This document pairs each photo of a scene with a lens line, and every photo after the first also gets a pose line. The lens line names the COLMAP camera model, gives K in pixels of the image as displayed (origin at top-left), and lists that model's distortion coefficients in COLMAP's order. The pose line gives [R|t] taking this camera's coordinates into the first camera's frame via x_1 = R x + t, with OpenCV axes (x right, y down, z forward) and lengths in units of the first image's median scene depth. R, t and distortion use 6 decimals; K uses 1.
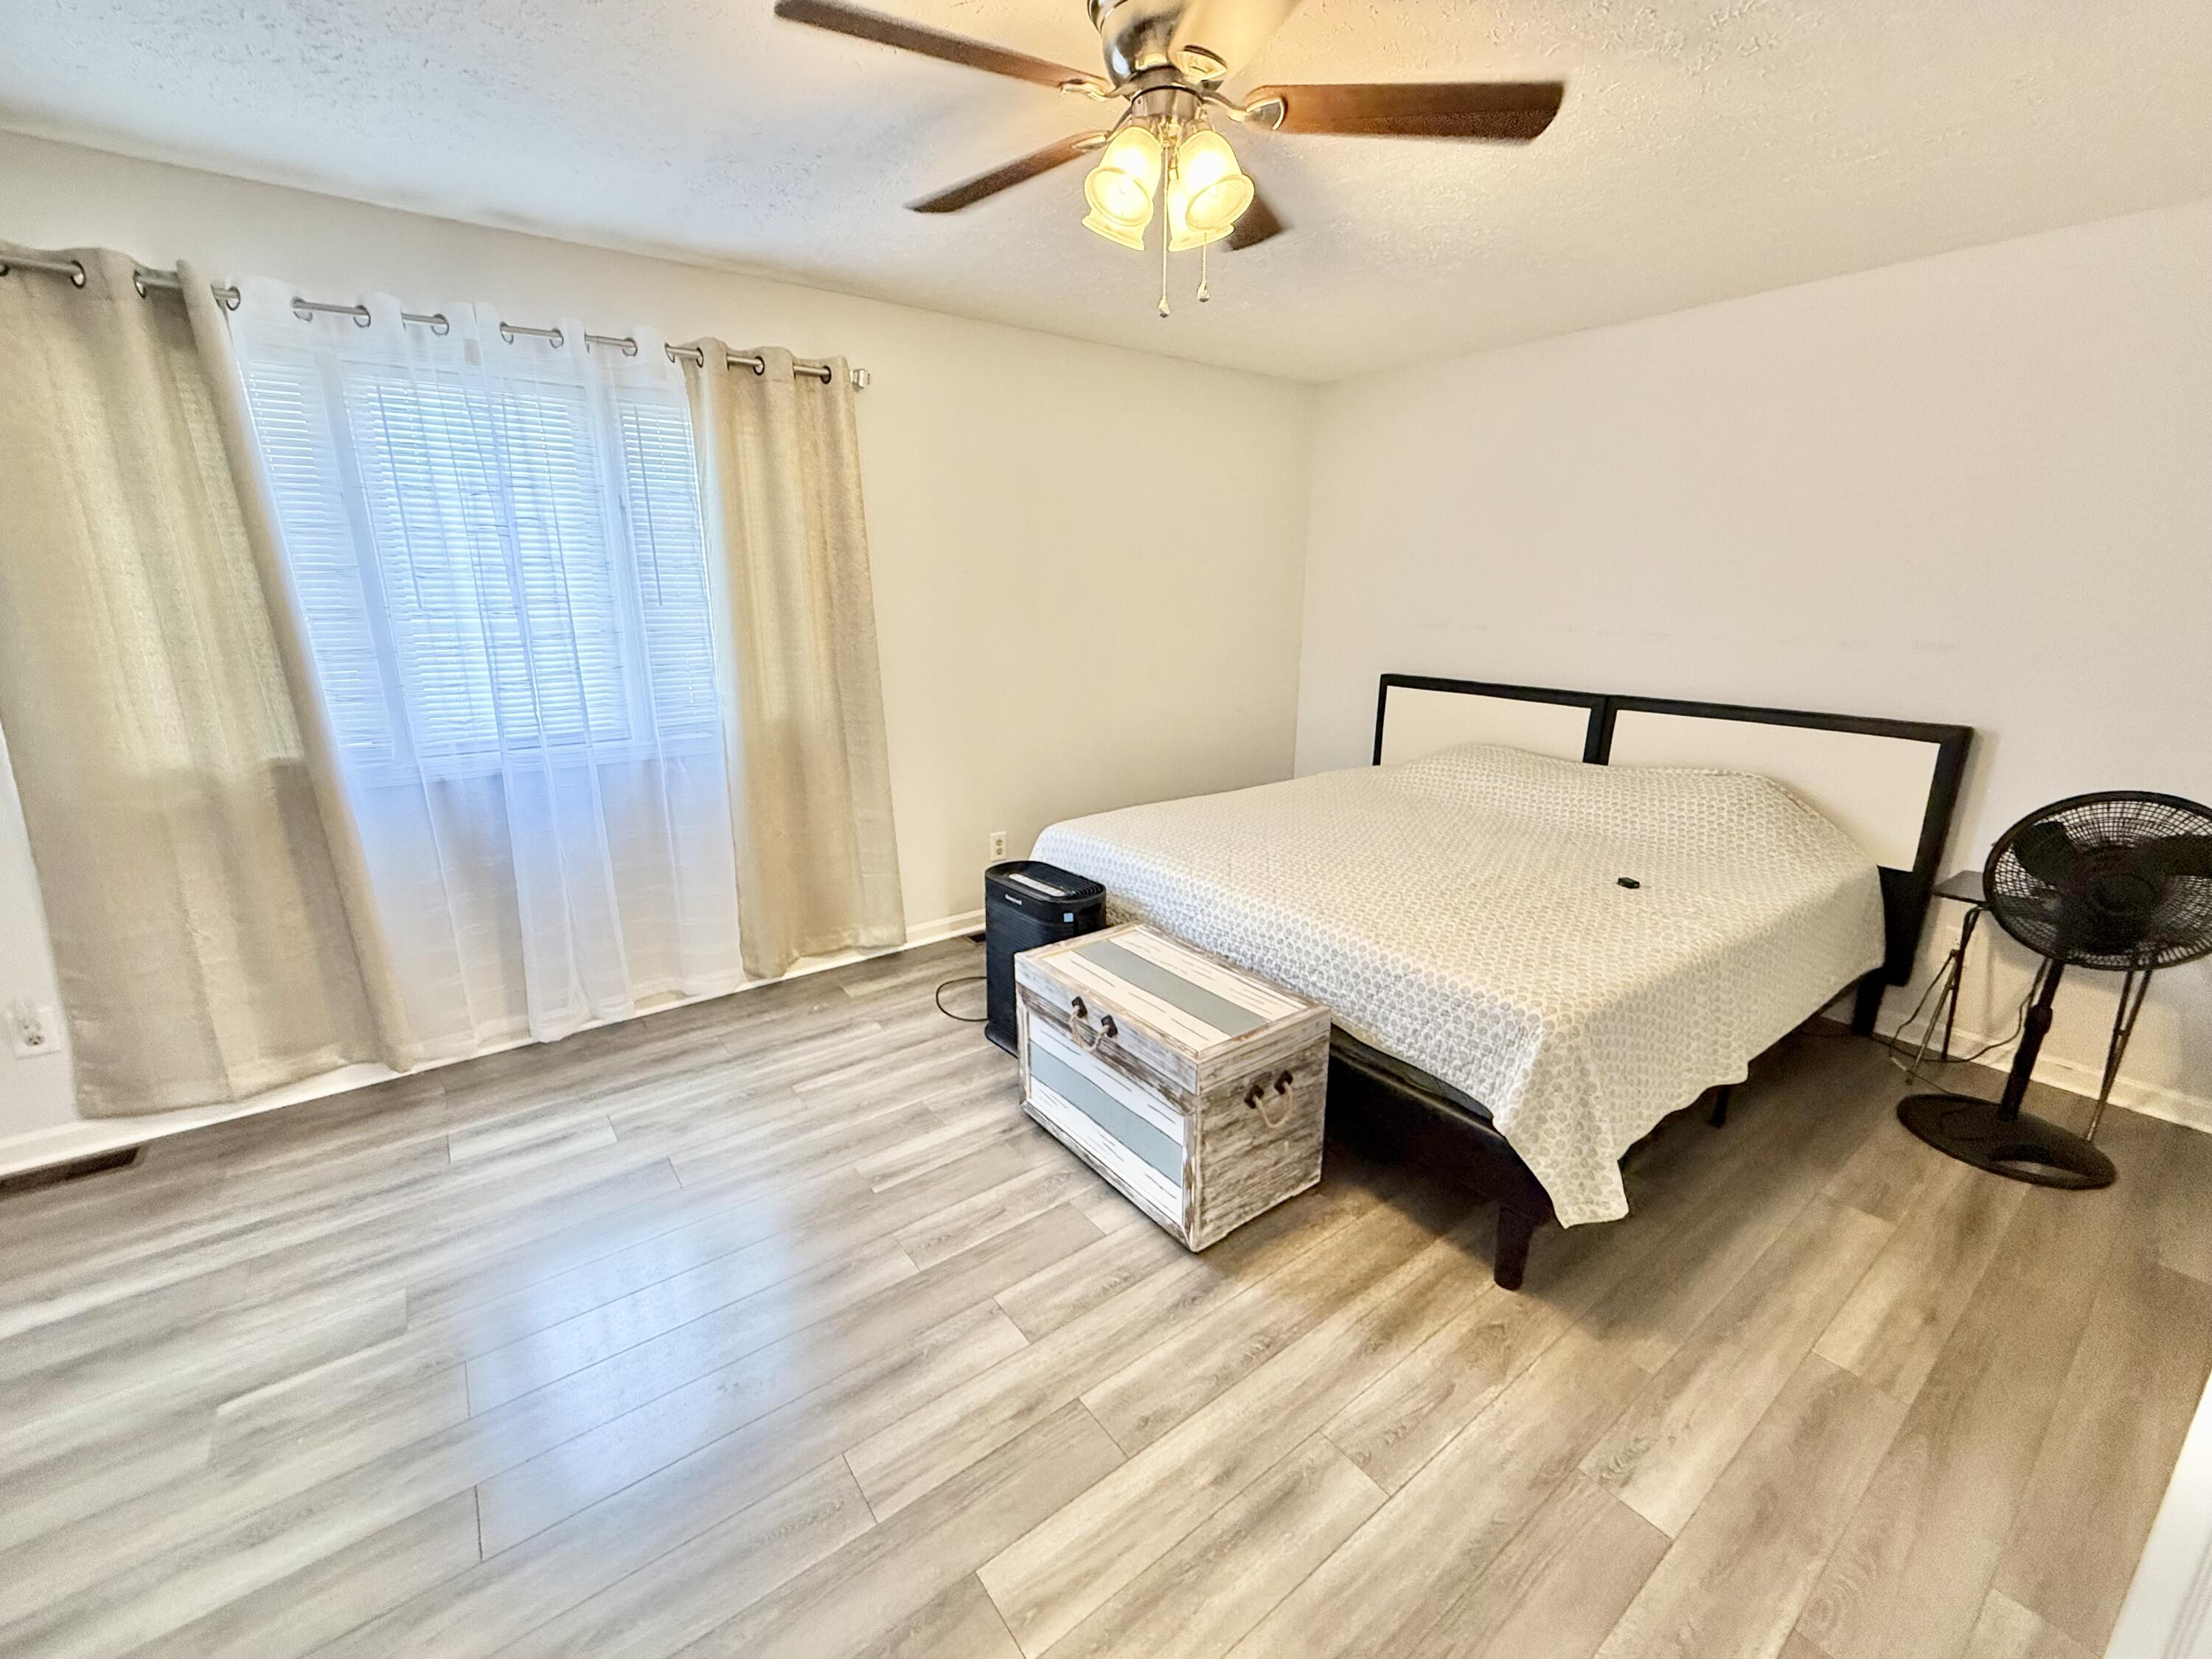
lens RADIAL K [[901.6, 0, 1101.1], [0, 901.6, 822.5], [0, 0, 1]] dist [-0.010282, 0.002313]
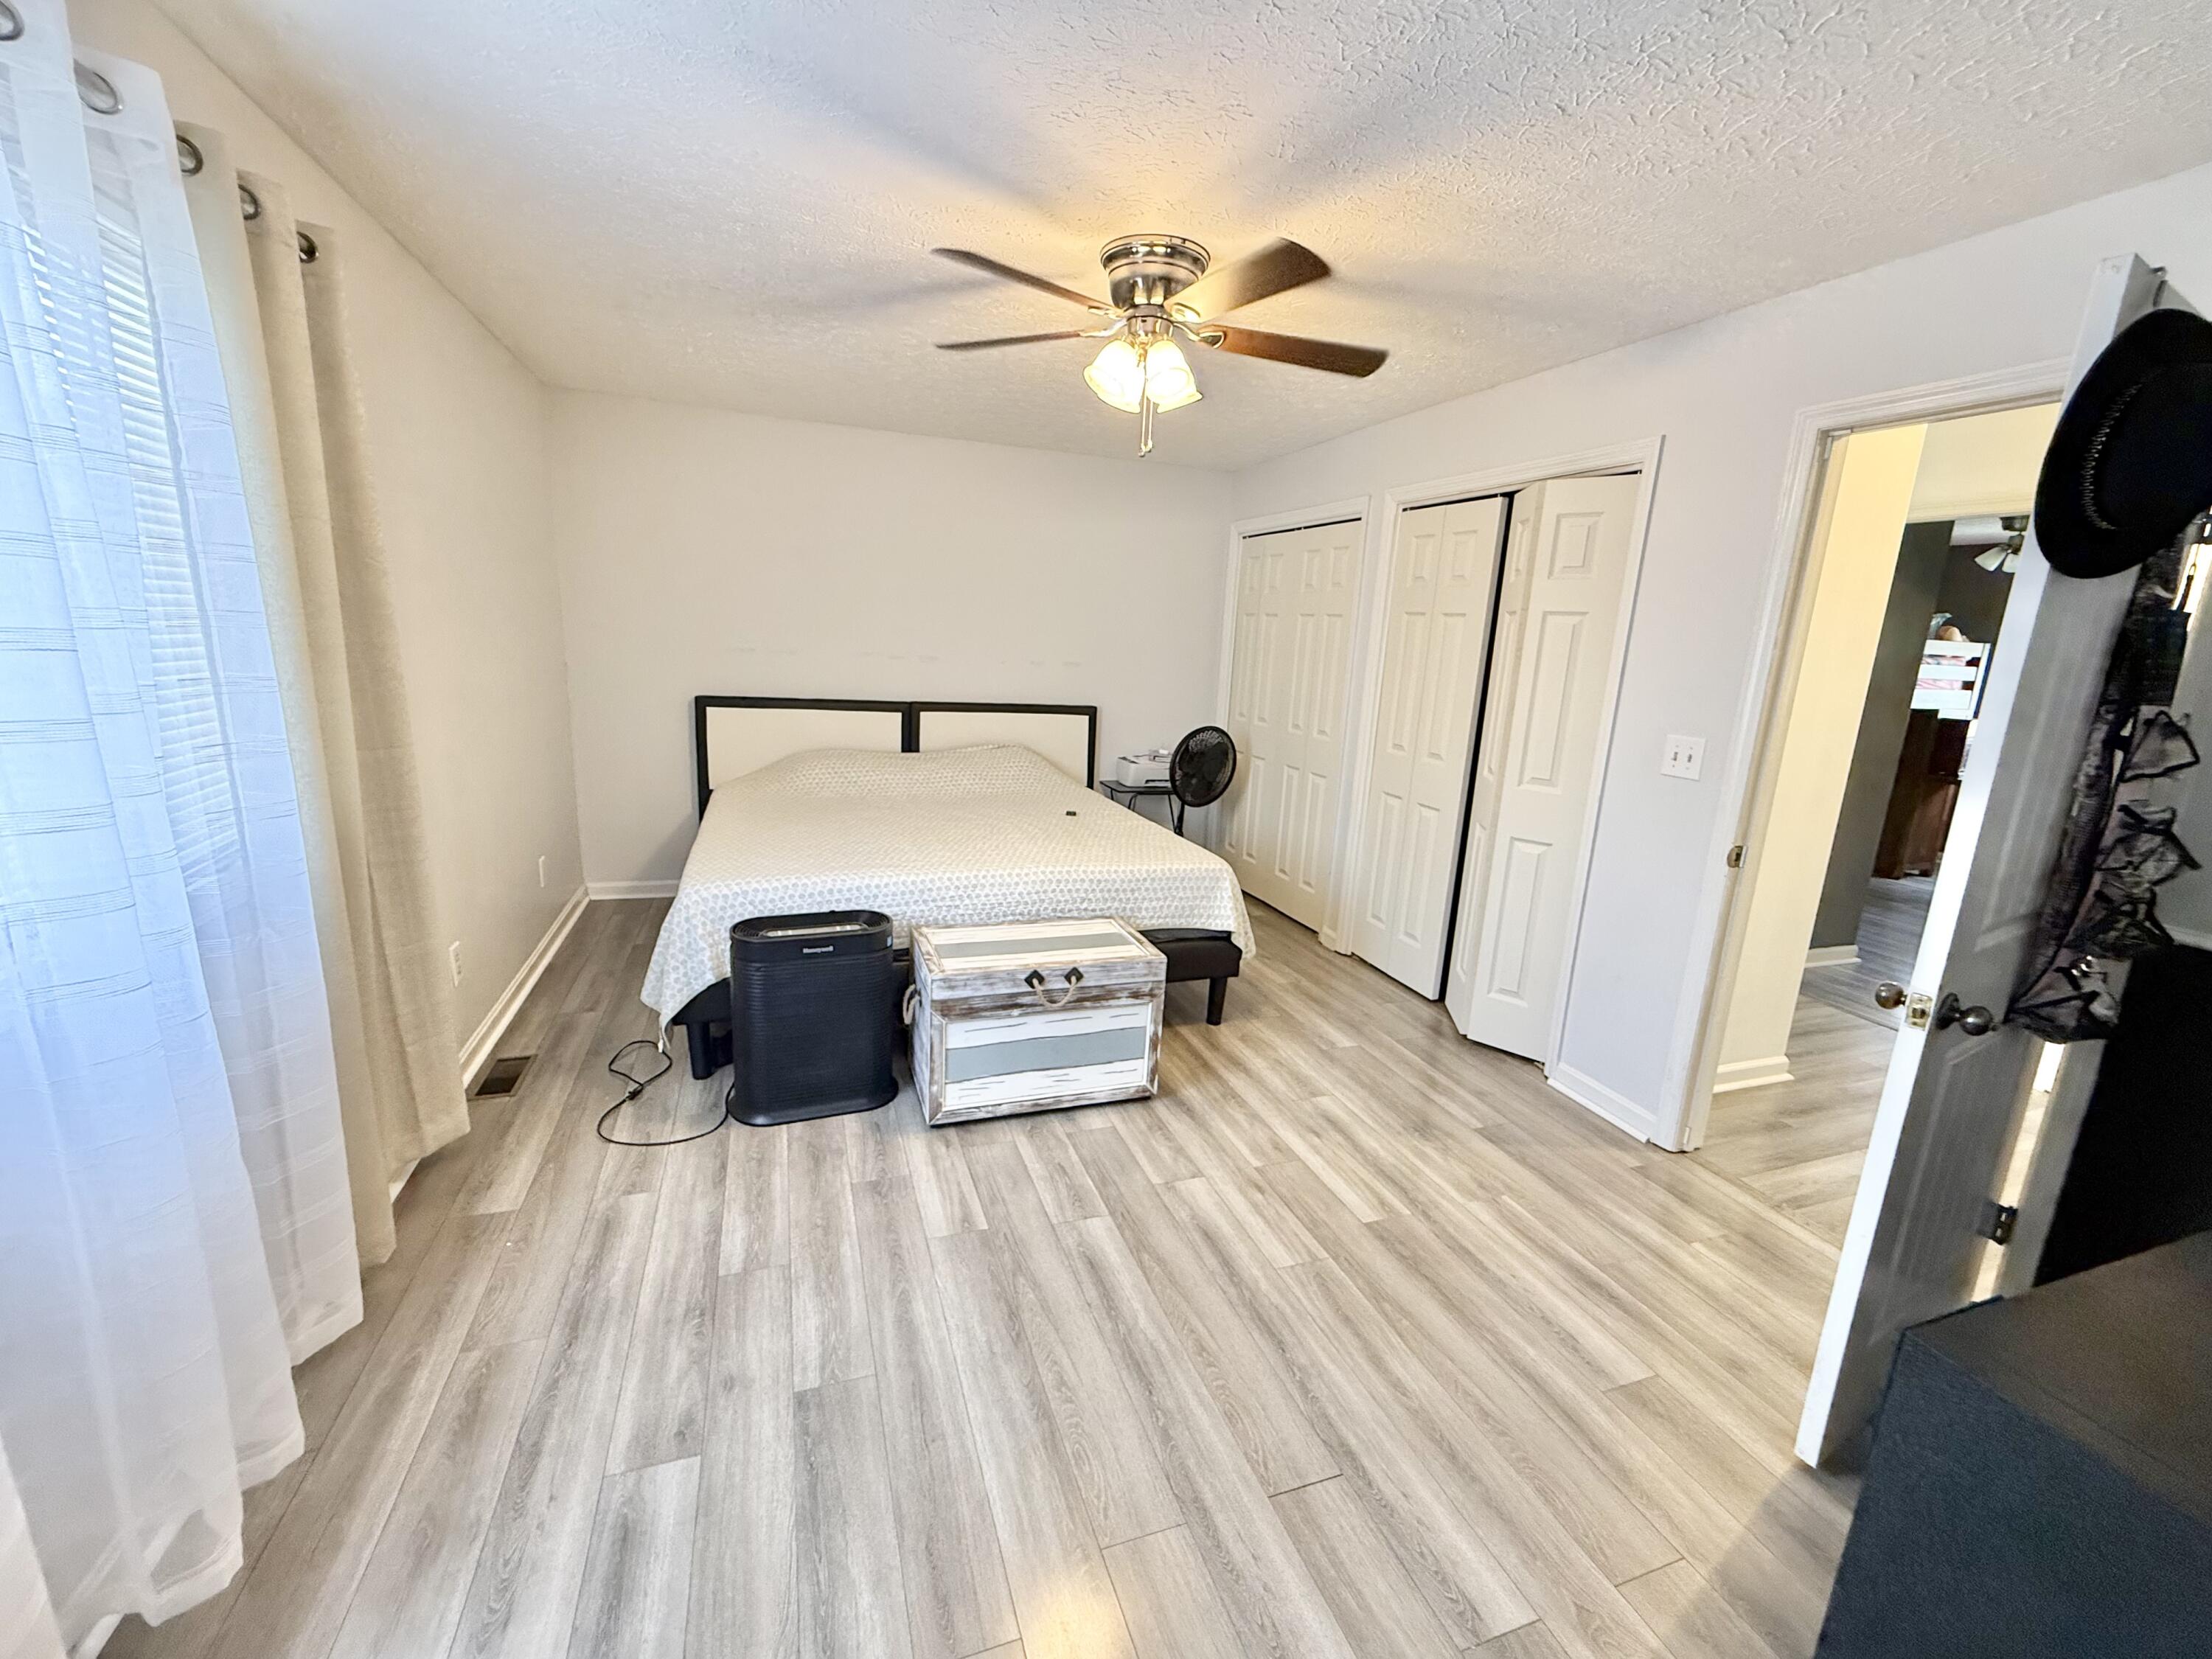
lens RADIAL K [[901.6, 0, 1100.7], [0, 901.6, 838.4], [0, 0, 1]] dist [-0.010282, 0.002313]
pose [[0.295990, -0.195556, 0.934959, -1.087759], [0.190482, 0.971243, 0.142843, -0.131273], [-0.936006, 0.135812, 0.324728, 0.511471]]
